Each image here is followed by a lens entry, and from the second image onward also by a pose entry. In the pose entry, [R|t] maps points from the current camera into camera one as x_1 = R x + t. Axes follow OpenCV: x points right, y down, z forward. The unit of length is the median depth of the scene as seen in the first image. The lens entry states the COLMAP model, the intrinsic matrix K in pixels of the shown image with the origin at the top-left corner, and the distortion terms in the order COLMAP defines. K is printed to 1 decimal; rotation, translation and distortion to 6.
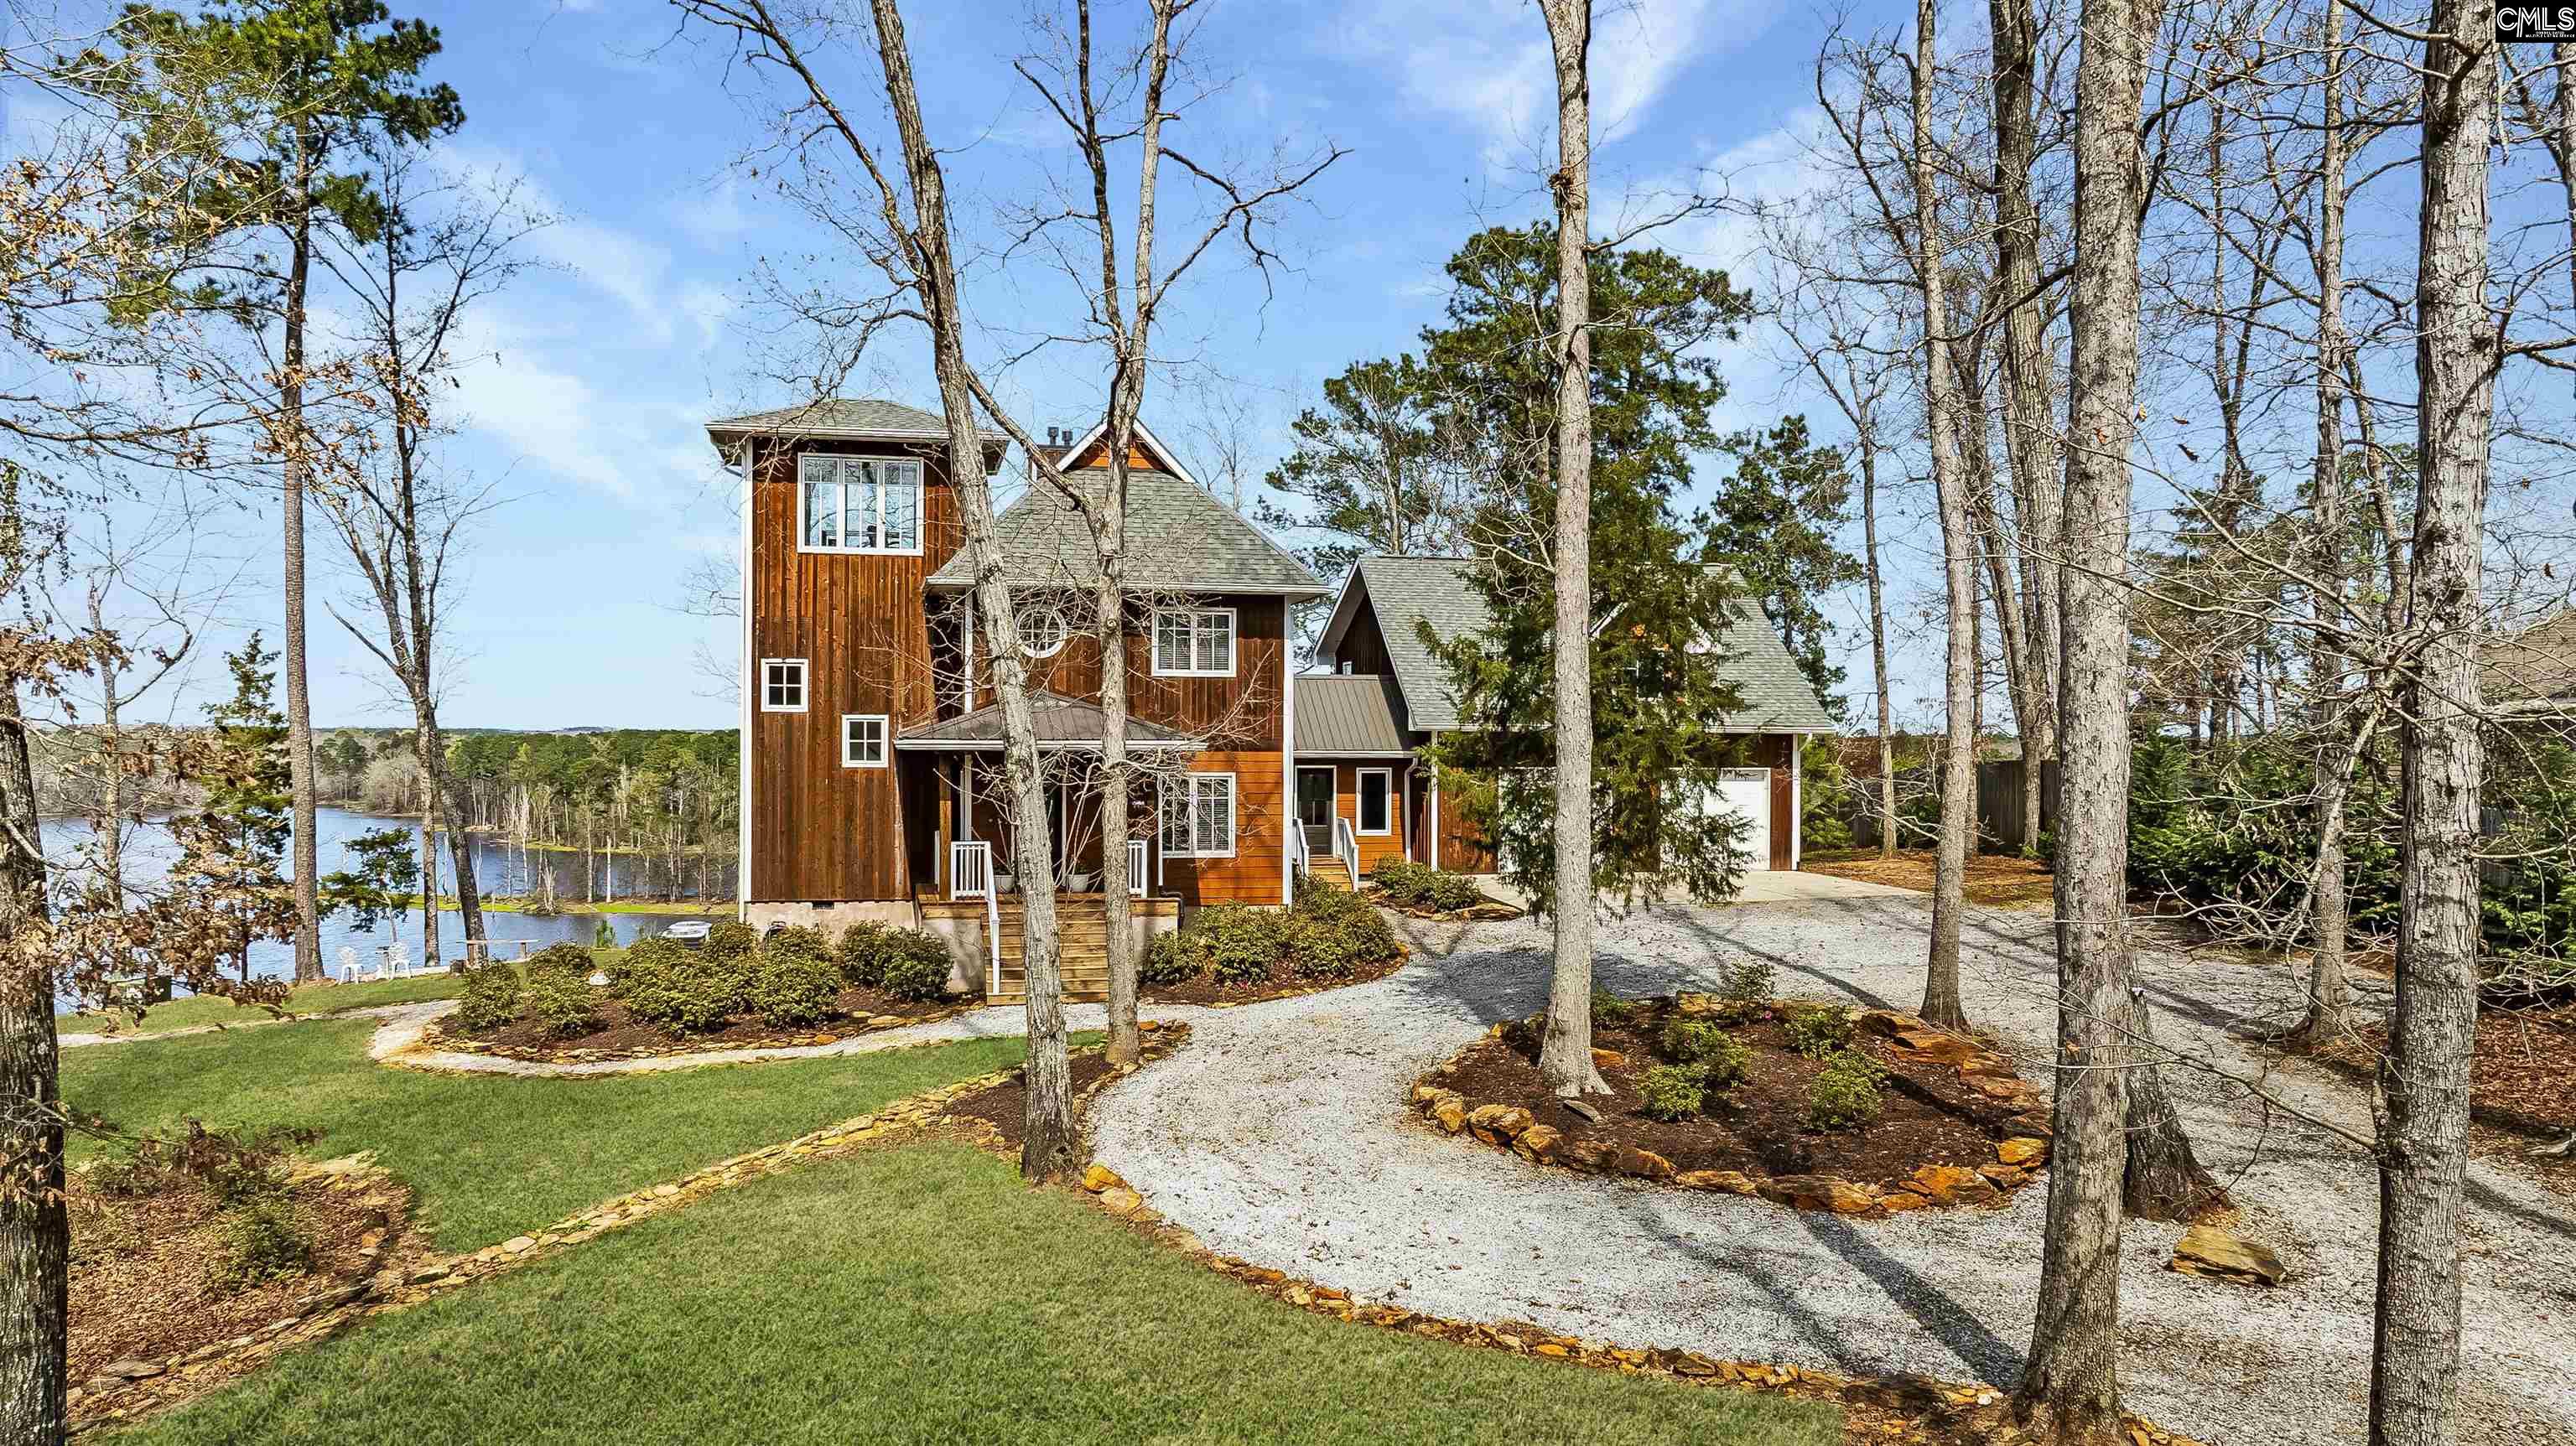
lens RADIAL K [[1822.0, 0, 1296.3], [0, 1822.0, 718.2], [0, 0, 1]] dist [-0.004913, -0.001696]
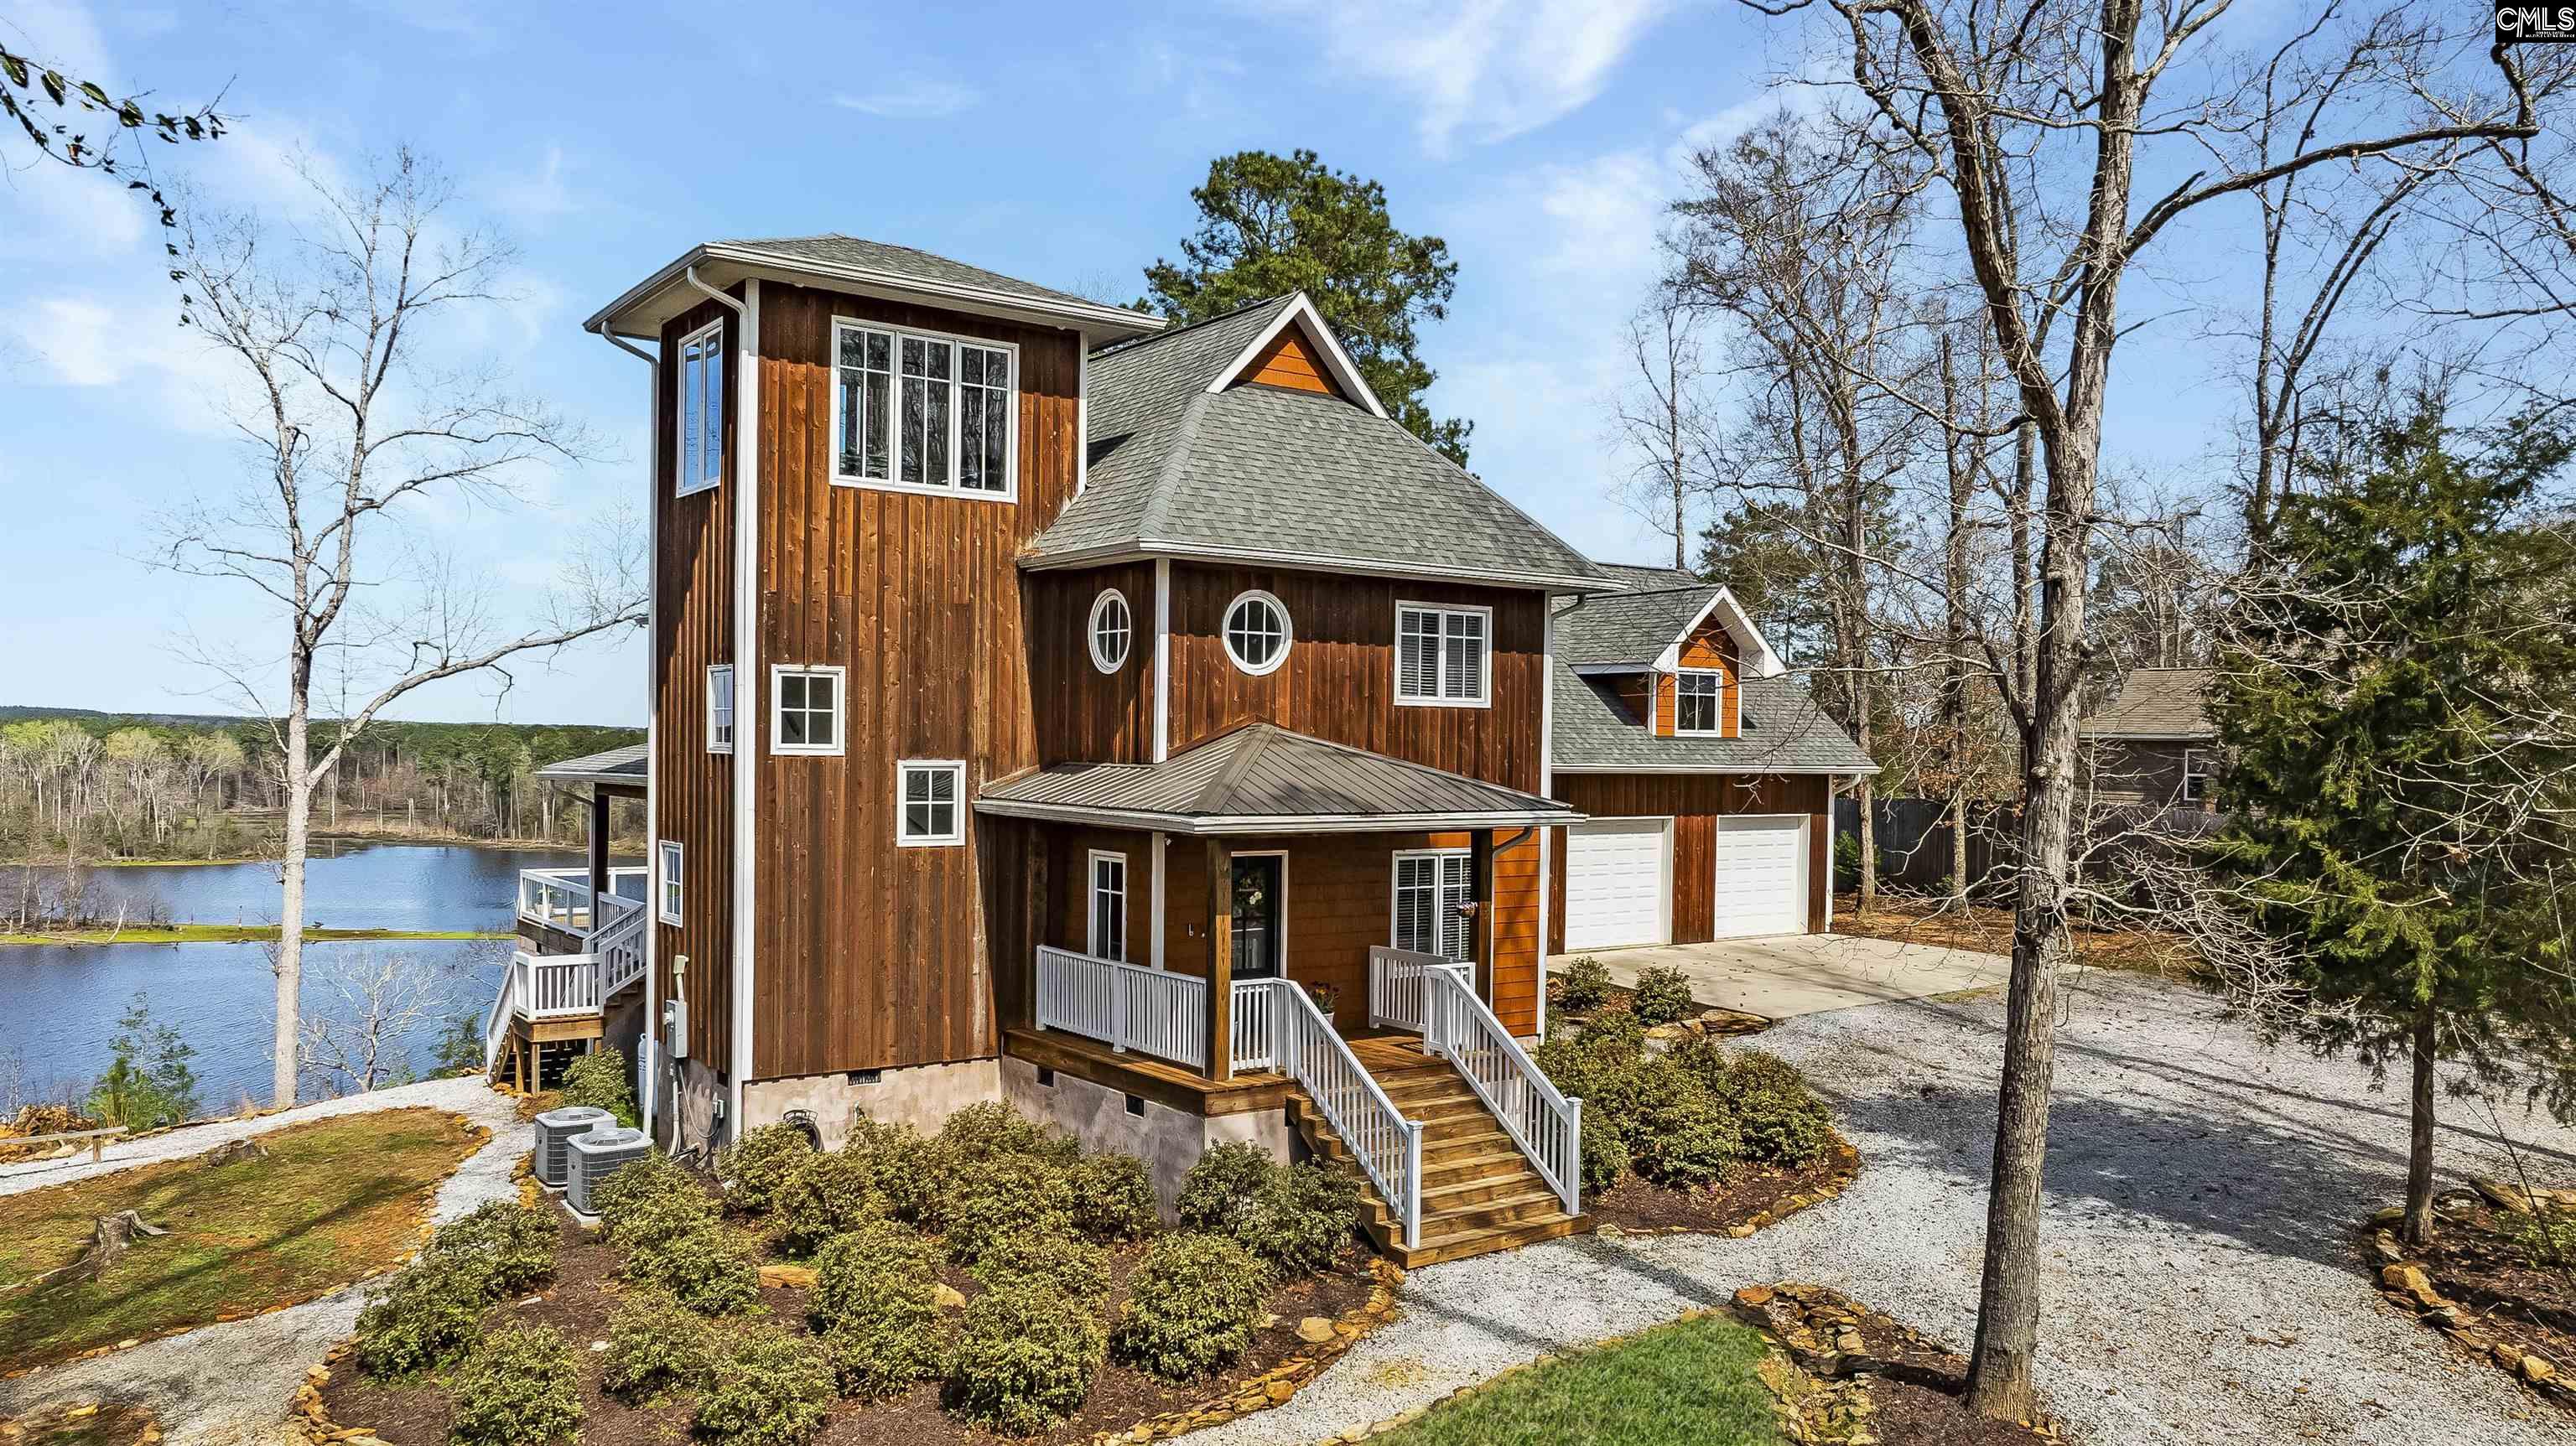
lens RADIAL K [[1822.0, 0, 1281.8], [0, 1822.0, 741.2], [0, 0, 1]] dist [-0.004913, -0.001696]
pose [[0.914243, 0.006639, 0.405112, -0.377304], [-0.013074, 0.999828, 0.013122, -0.017610], [-0.404956, -0.017293, 0.914173, 0.398168]]
